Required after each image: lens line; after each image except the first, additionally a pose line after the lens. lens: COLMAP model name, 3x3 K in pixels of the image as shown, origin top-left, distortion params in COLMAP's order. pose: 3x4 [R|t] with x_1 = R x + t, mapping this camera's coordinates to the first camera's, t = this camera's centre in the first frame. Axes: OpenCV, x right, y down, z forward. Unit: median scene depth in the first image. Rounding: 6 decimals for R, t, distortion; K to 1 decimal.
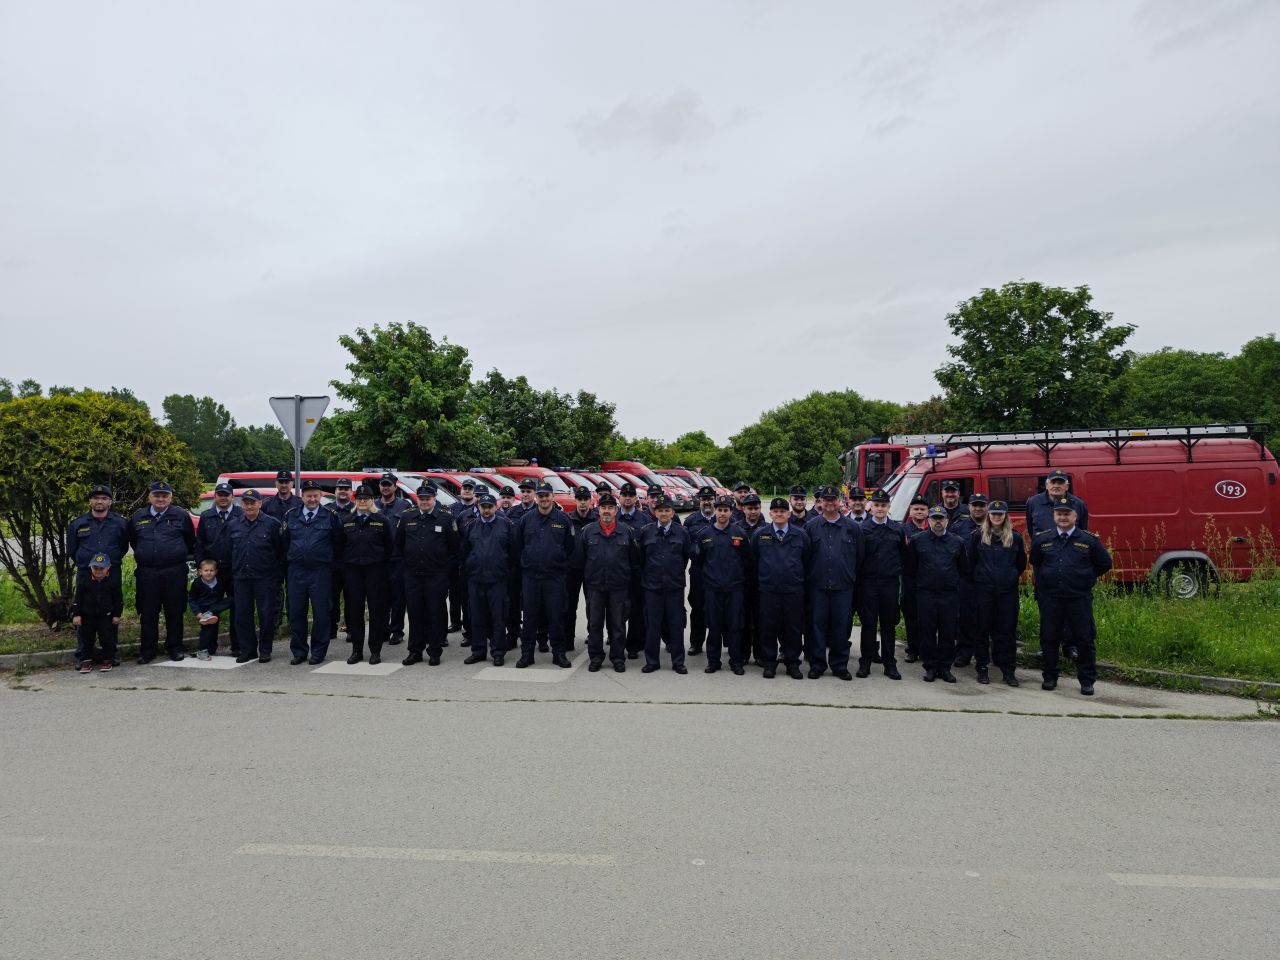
lens RADIAL K [[863.6, 0, 650.8], [0, 863.6, 468.4], [0, 0, 1]] dist [0.062200, -0.063875]
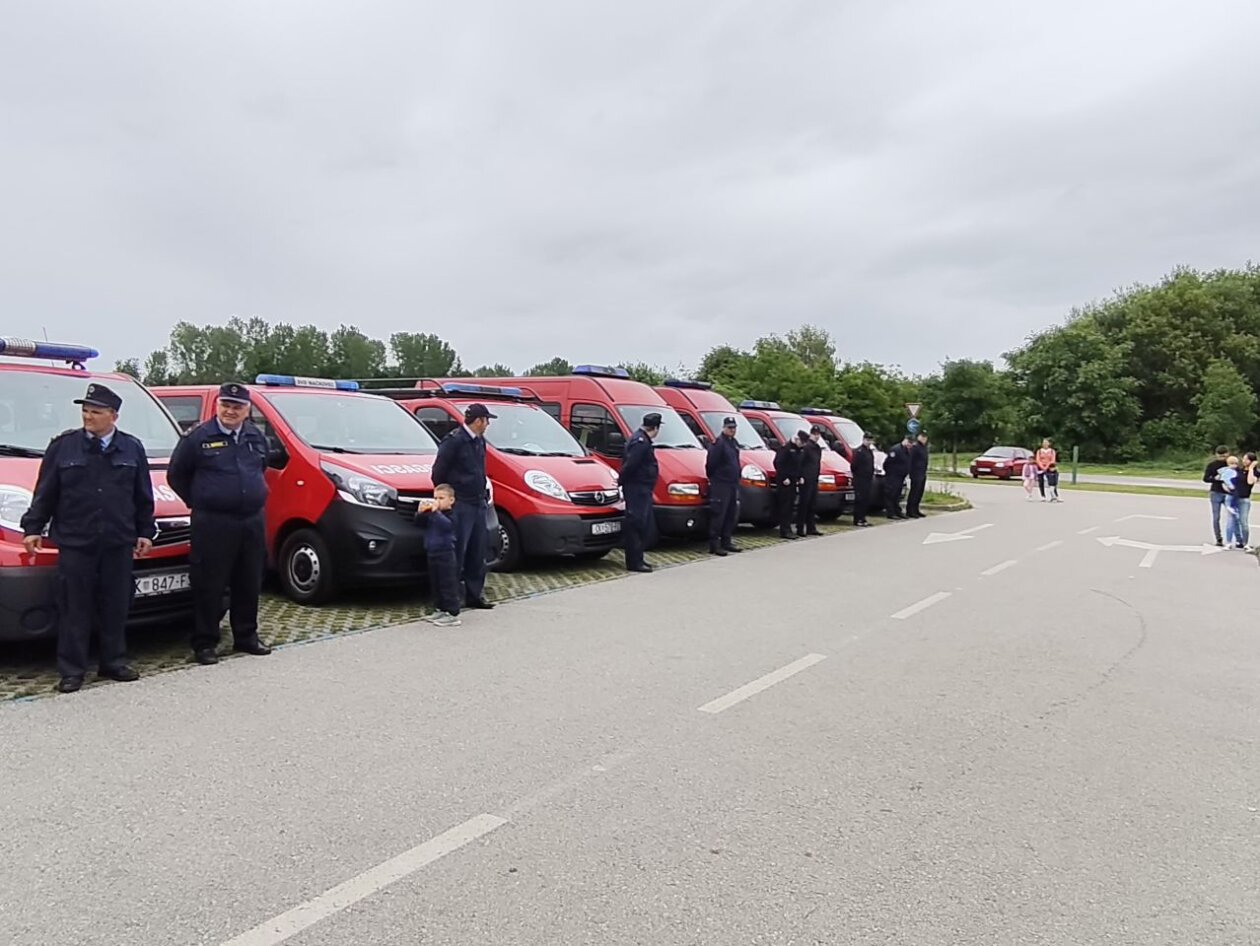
lens RADIAL K [[945.0, 0, 627.5], [0, 945.0, 466.8], [0, 0, 1]] dist [-0.001350, -0.006943]
pose [[0.945151, 0.028945, -0.325348, 0.066117], [-0.011948, 0.998463, 0.054120, 0.006128], [0.326414, -0.047265, 0.944044, 0.370493]]
